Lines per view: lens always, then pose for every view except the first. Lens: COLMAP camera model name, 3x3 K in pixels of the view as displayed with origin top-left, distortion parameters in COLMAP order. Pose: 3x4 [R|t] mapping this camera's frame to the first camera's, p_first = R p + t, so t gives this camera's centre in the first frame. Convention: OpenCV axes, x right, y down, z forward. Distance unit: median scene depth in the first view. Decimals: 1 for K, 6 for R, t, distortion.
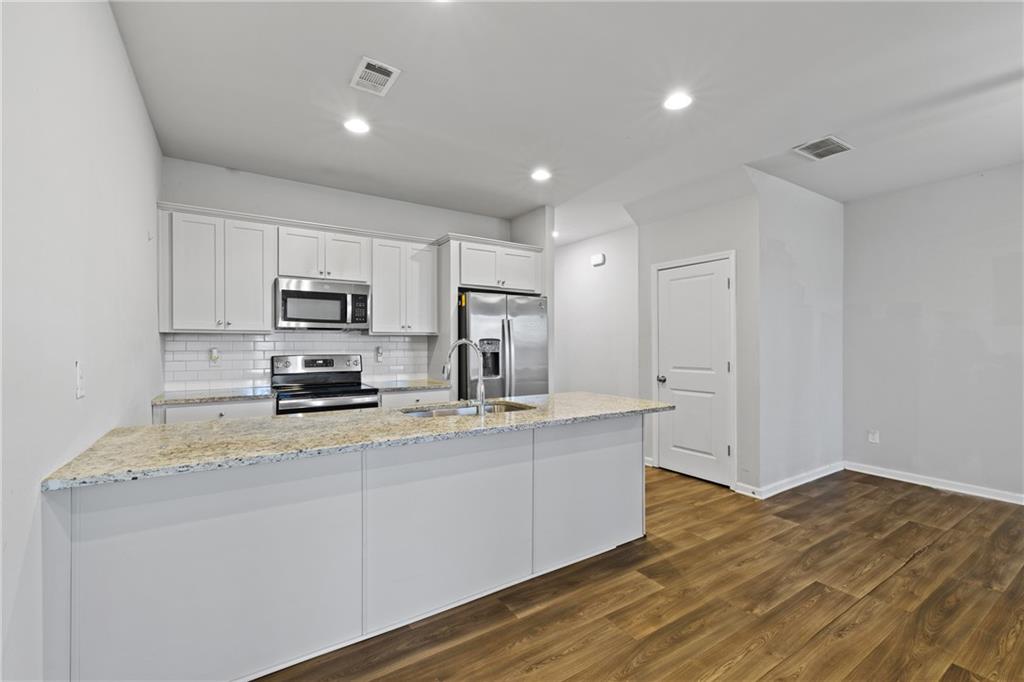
lens RADIAL K [[438.5, 0, 512.0], [0, 438.5, 341.0], [0, 0, 1]] dist [0.002046, 0.000051]
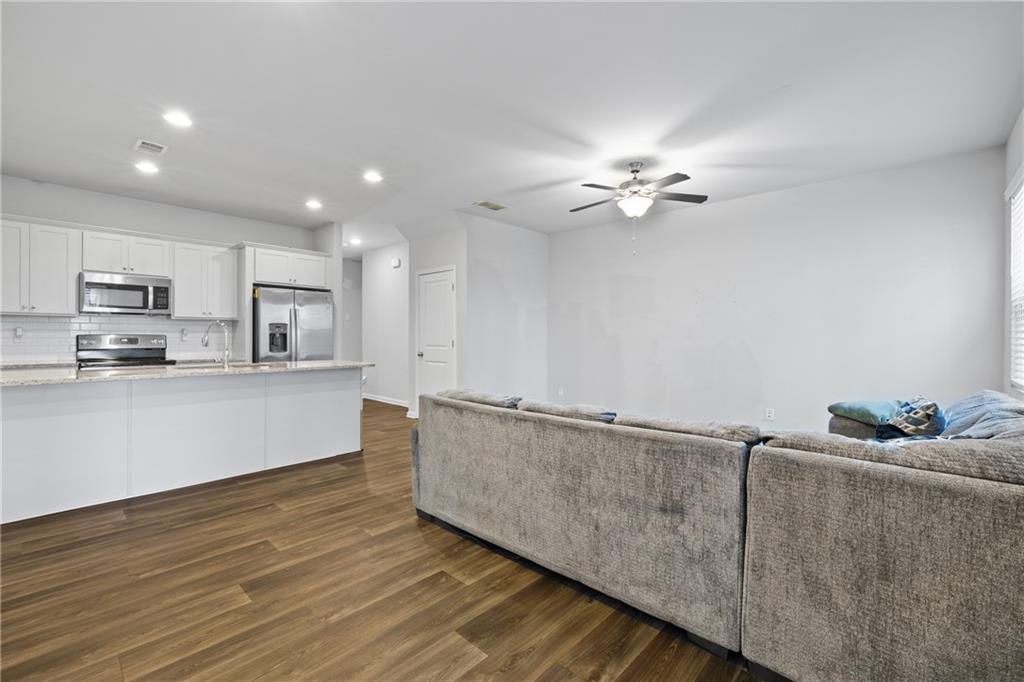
lens RADIAL K [[440.0, 0, 513.9], [0, 440.0, 332.1], [0, 0, 1]] dist [-0.000502, -0.000201]
pose [[0.970279, 0.005985, 0.241913, 0.330252], [-0.005837, 0.999982, -0.001329, 0.020509], [-0.241917, -0.000122, 0.970297, -0.473976]]
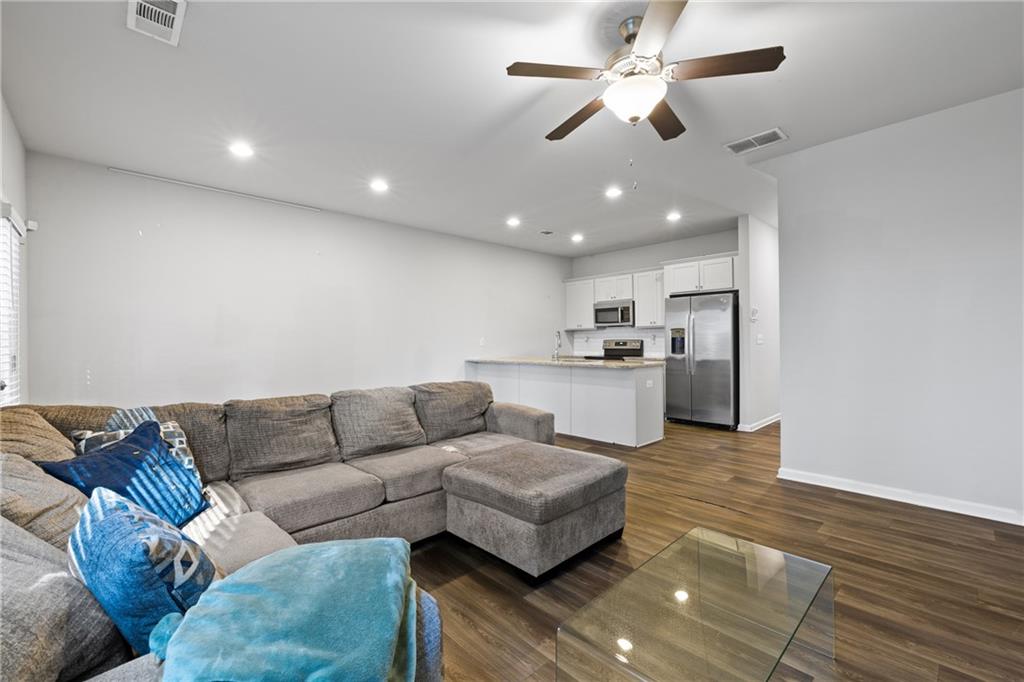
lens RADIAL K [[430.5, 0, 514.7], [0, 430.5, 343.7], [0, 0, 1]] dist [-0.001028, -0.000253]
pose [[0.187017, 0.004865, -0.982345, 1.338930], [0.013993, 0.999873, 0.007616, 0.028874], [0.982257, -0.015171, 0.186926, 0.192042]]
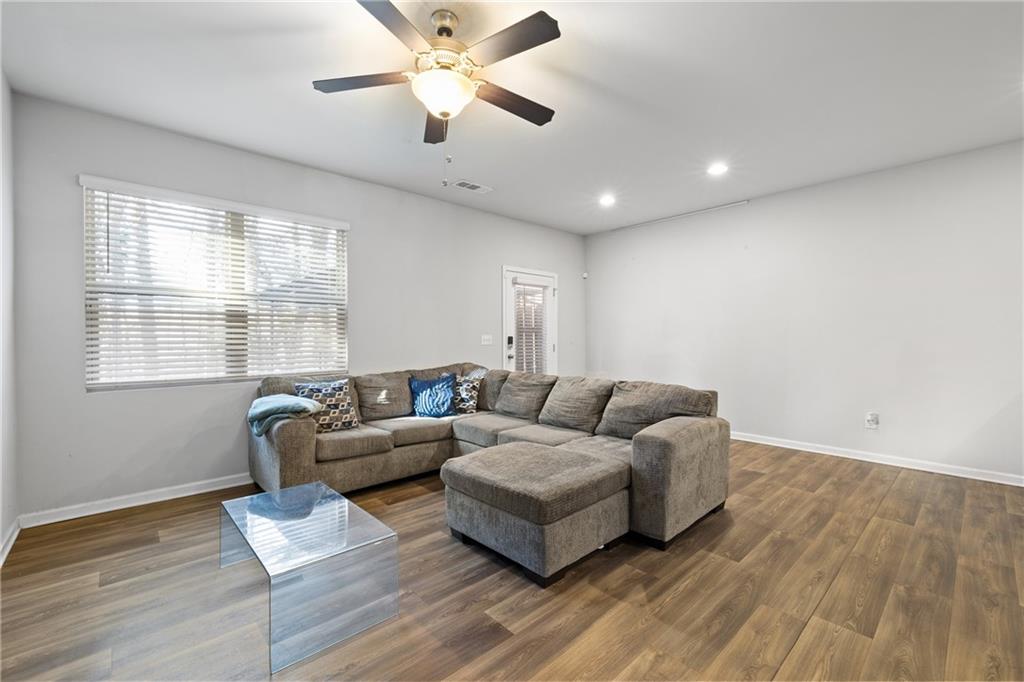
lens RADIAL K [[438.5, 0, 512.0], [0, 438.5, 341.0], [0, 0, 1]] dist [0.002046, 0.000051]
pose [[-0.985878, 0.003069, -0.167438, 0.853857], [0.003399, 0.999993, -0.001685, 0.033071], [0.167432, -0.002230, -0.985881, 0.986596]]
